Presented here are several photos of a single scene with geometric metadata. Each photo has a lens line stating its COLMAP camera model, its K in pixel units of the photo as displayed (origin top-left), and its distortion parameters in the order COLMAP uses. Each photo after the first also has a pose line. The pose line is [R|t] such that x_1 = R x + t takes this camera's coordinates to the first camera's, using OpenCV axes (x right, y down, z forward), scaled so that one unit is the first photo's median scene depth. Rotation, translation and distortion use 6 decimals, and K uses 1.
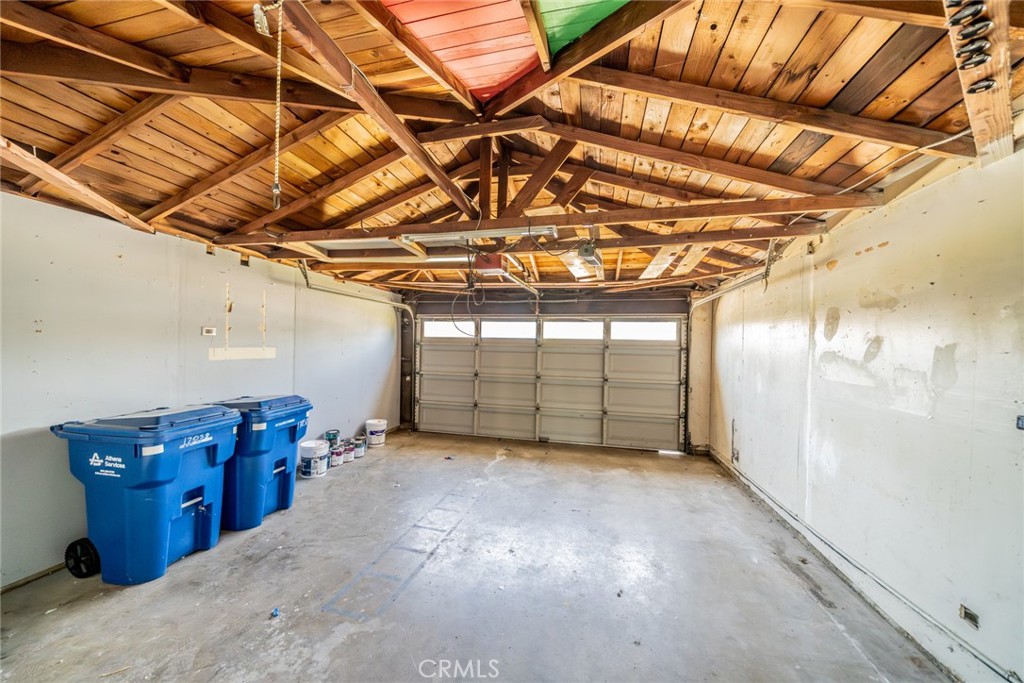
lens RADIAL K [[357.7, 0, 506.2], [0, 357.7, 346.2], [0, 0, 1]] dist [-0.006370, 0.000060]
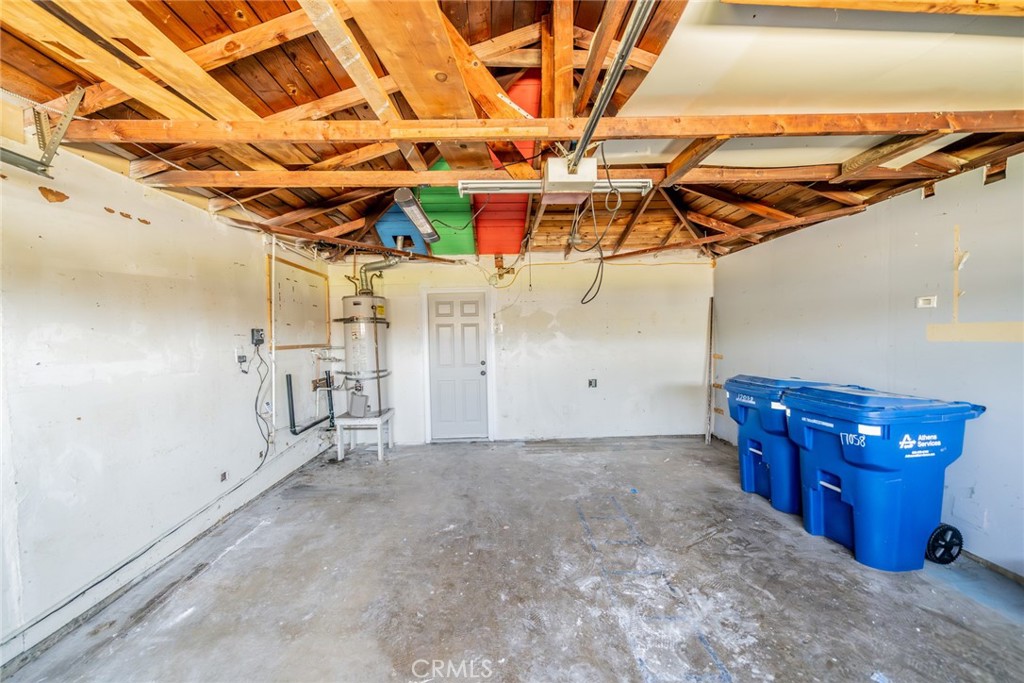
lens RADIAL K [[357.7, 0, 506.2], [0, 357.7, 346.2], [0, 0, 1]] dist [-0.006370, 0.000060]
pose [[-0.962458, 0.008441, -0.271298, 0.270212], [-0.000775, 0.999427, 0.033847, 0.034554], [0.271428, 0.032787, -0.961900, 1.891550]]
